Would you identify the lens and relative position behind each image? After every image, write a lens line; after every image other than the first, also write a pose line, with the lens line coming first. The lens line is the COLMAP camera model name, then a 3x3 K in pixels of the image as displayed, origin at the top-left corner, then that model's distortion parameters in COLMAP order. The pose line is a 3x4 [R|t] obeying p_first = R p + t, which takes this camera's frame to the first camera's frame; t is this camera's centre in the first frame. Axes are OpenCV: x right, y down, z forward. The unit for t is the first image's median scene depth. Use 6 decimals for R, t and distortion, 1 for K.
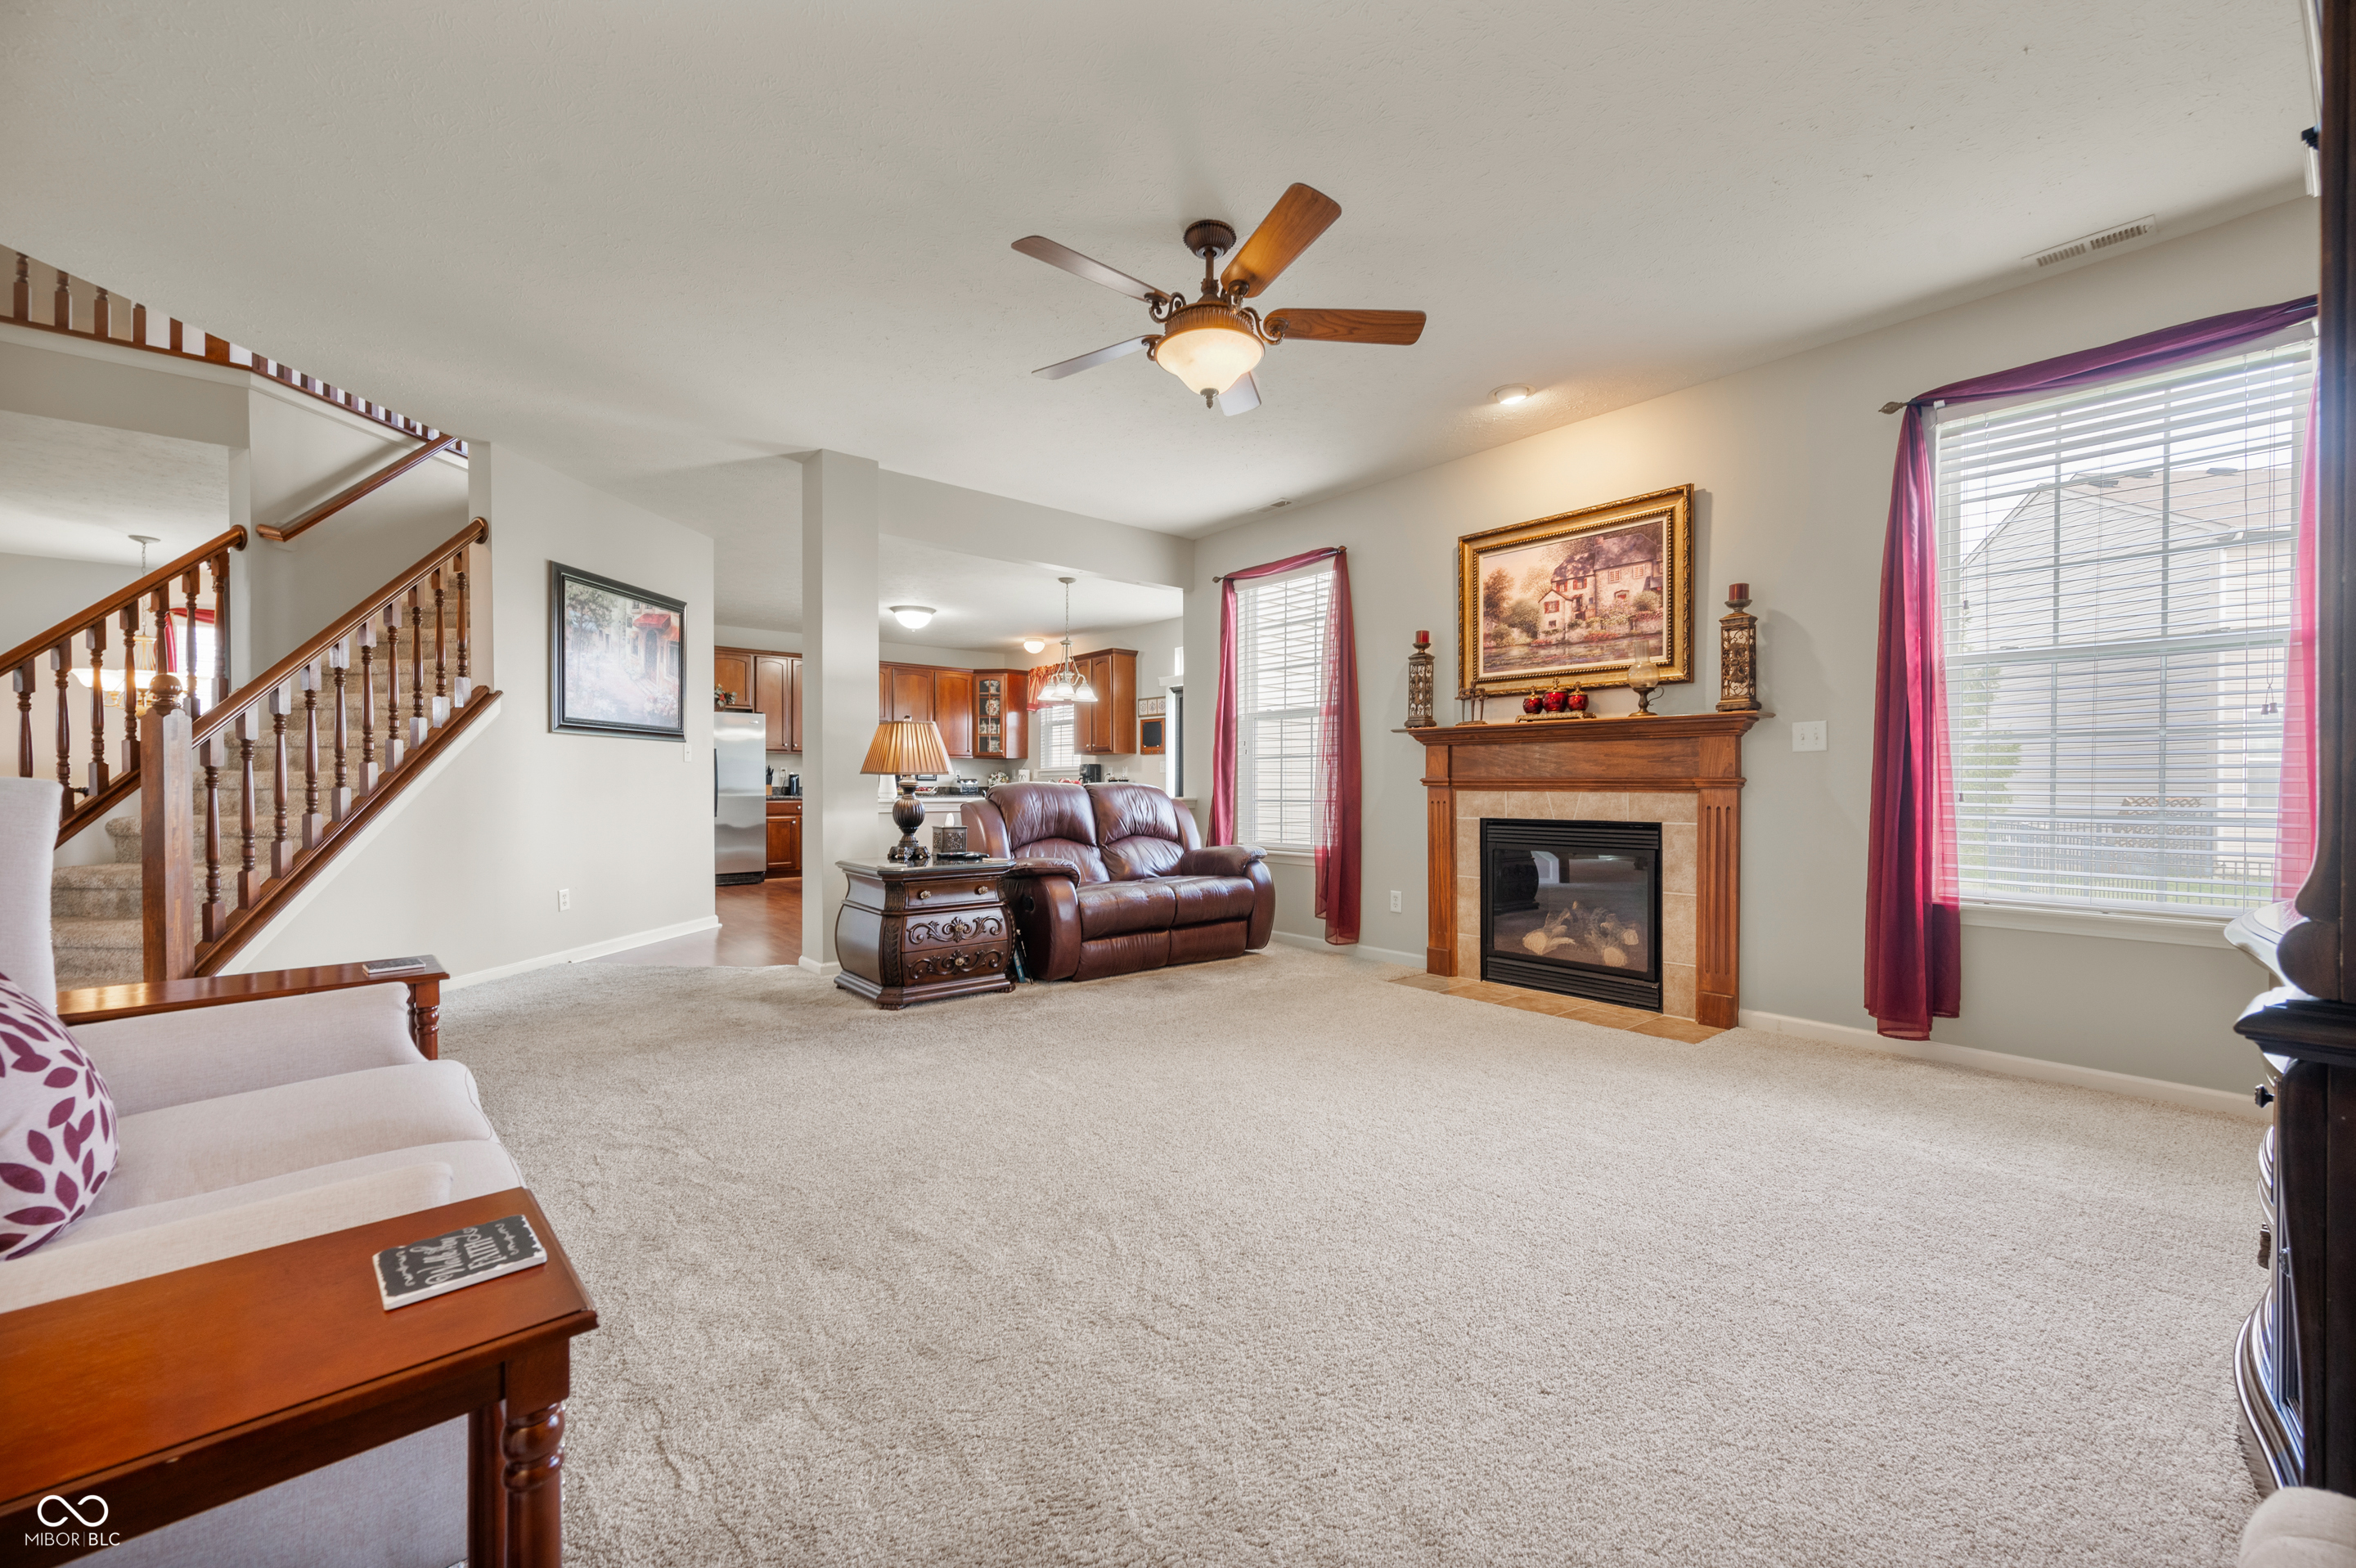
lens RADIAL K [[909.5, 0, 1178.0], [0, 909.5, 784.0], [0, 0, 1]] dist [-0.000789, -0.000123]
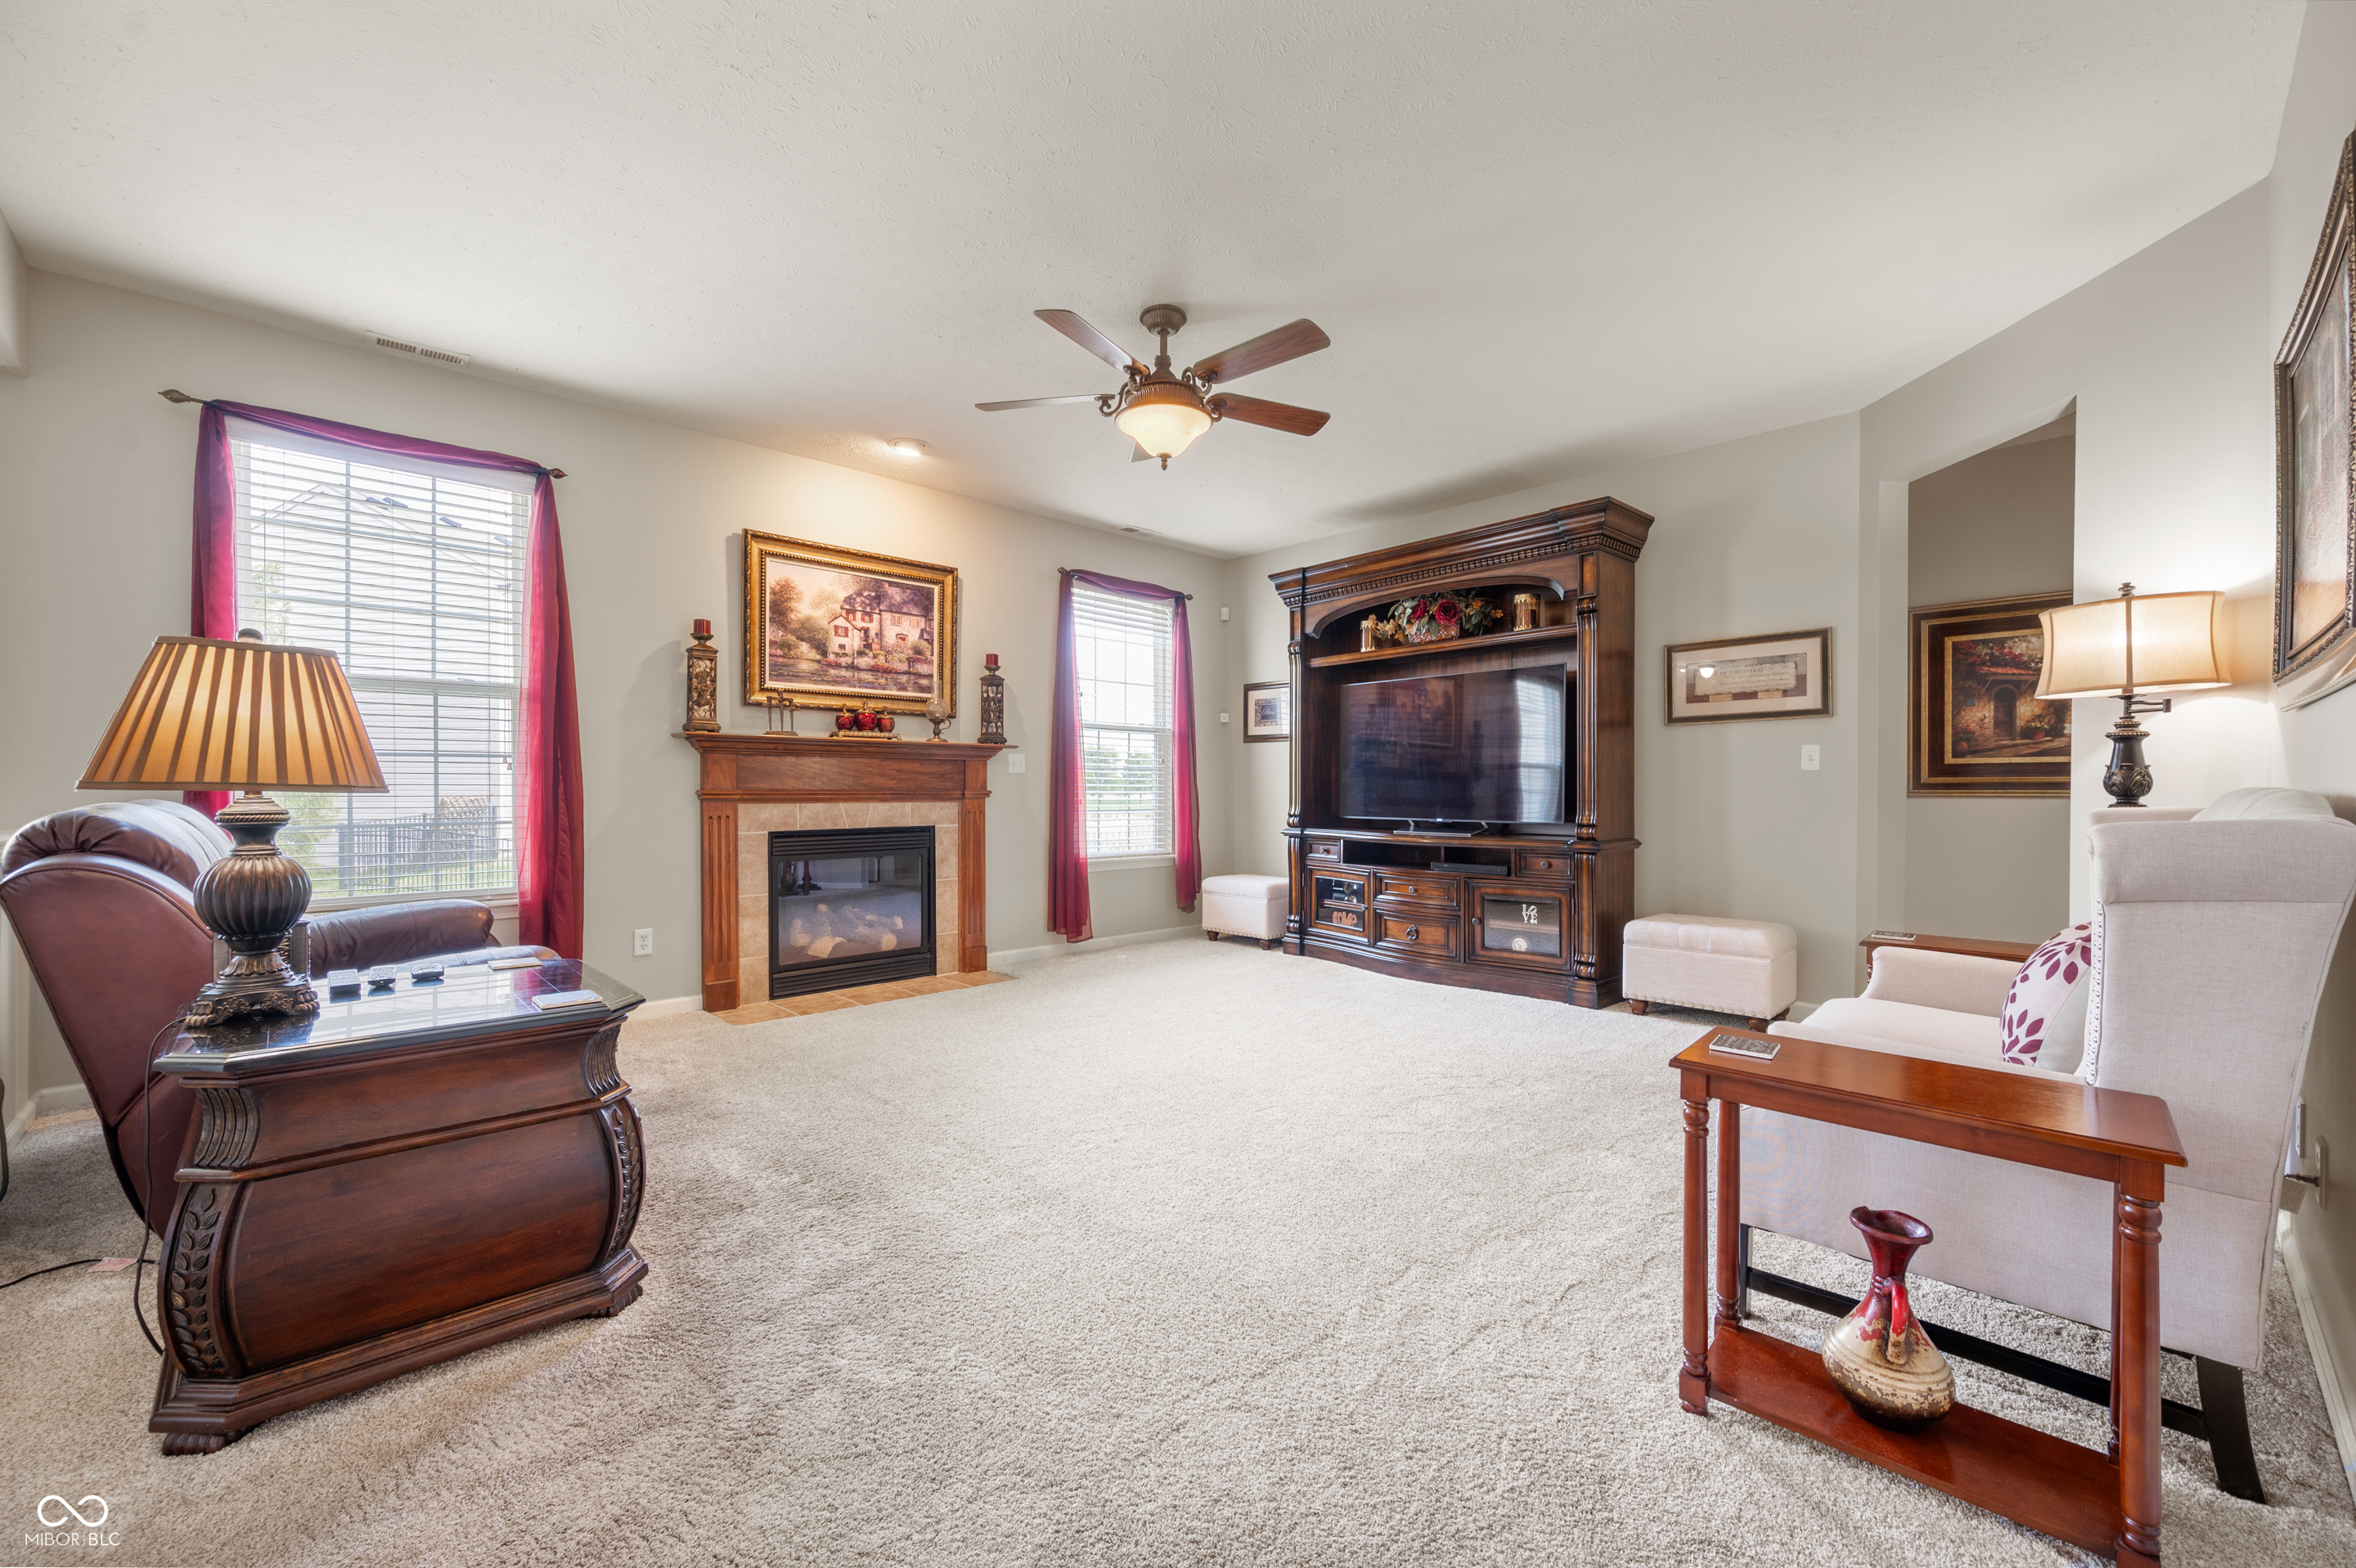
lens RADIAL K [[909.5, 0, 1178.0], [0, 909.5, 784.0], [0, 0, 1]] dist [-0.000789, -0.000123]
pose [[-0.050313, -0.002401, 0.998731, -0.702529], [-0.004580, 0.999987, 0.002173, -0.018419], [-0.998723, -0.004465, -0.050324, 0.671114]]
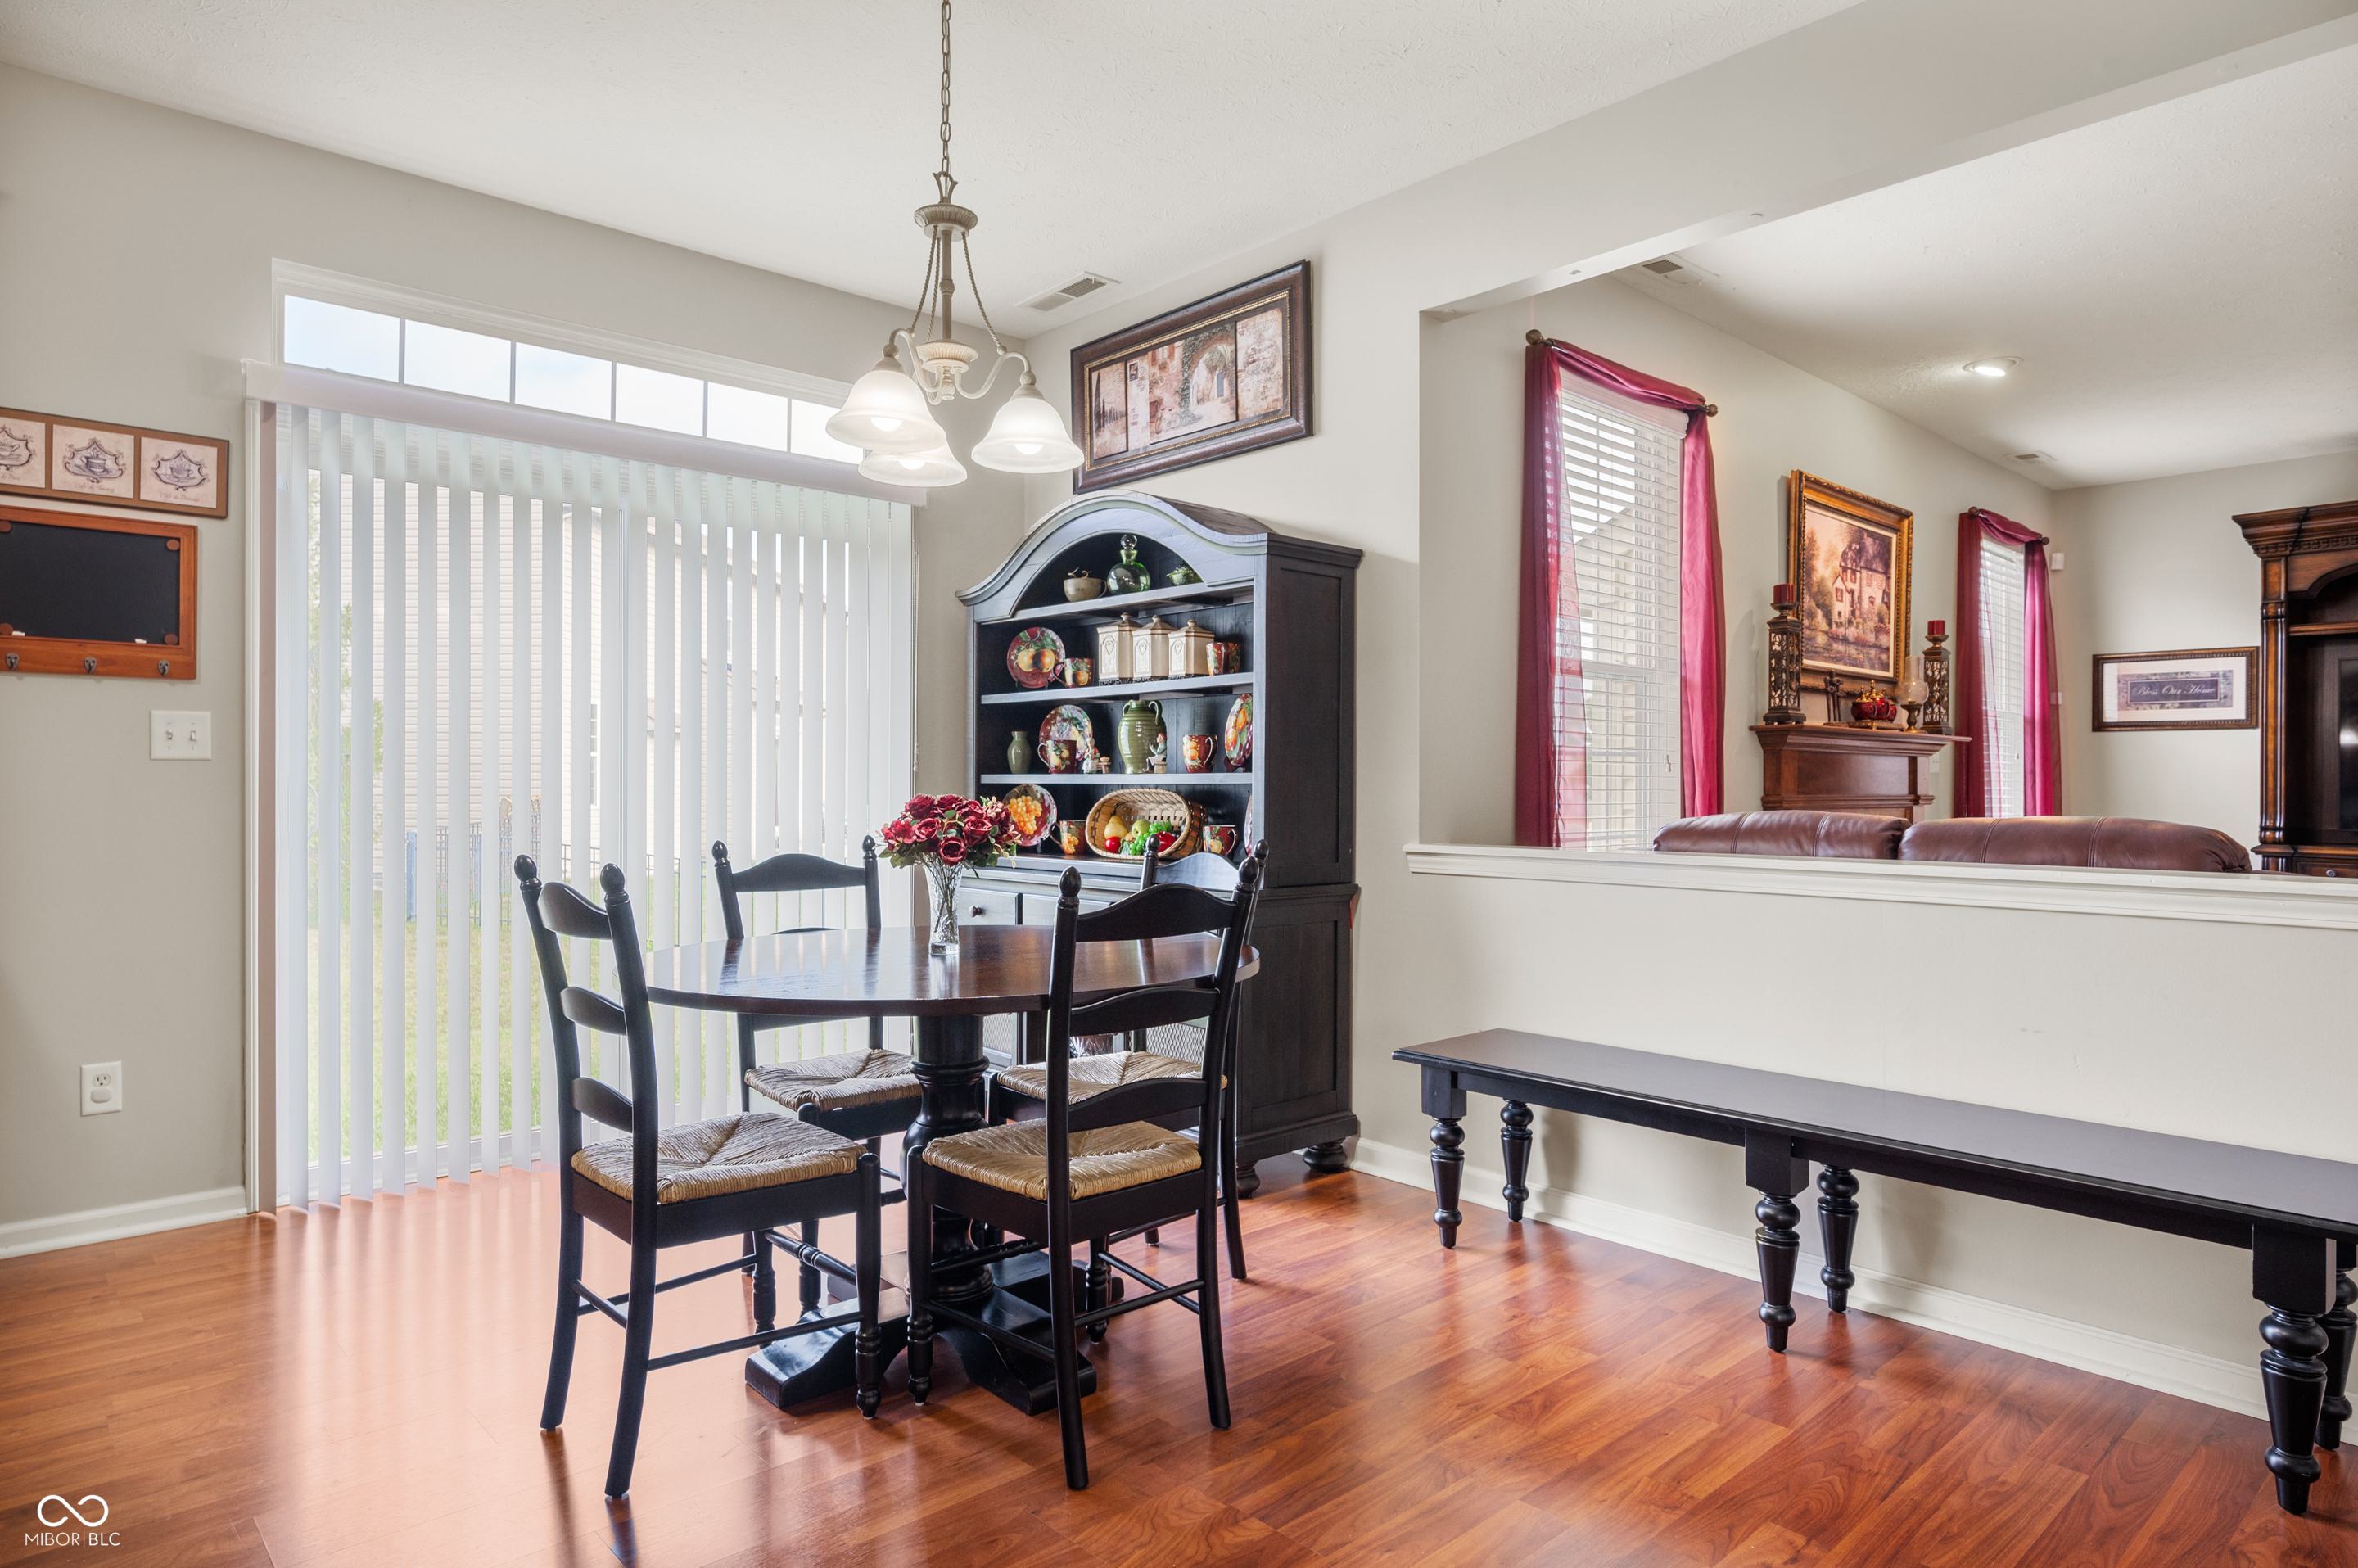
lens RADIAL K [[1332.5, 0, 1179.0], [0, 1332.5, 784.0], [0, 0, 1]] dist [-0.000330, -0.000004]
pose [[-0.036645, -0.006091, 0.999310, -0.834711], [-0.006162, 0.999964, 0.005869, -0.021481], [-0.999309, -0.005943, -0.036681, 1.703722]]
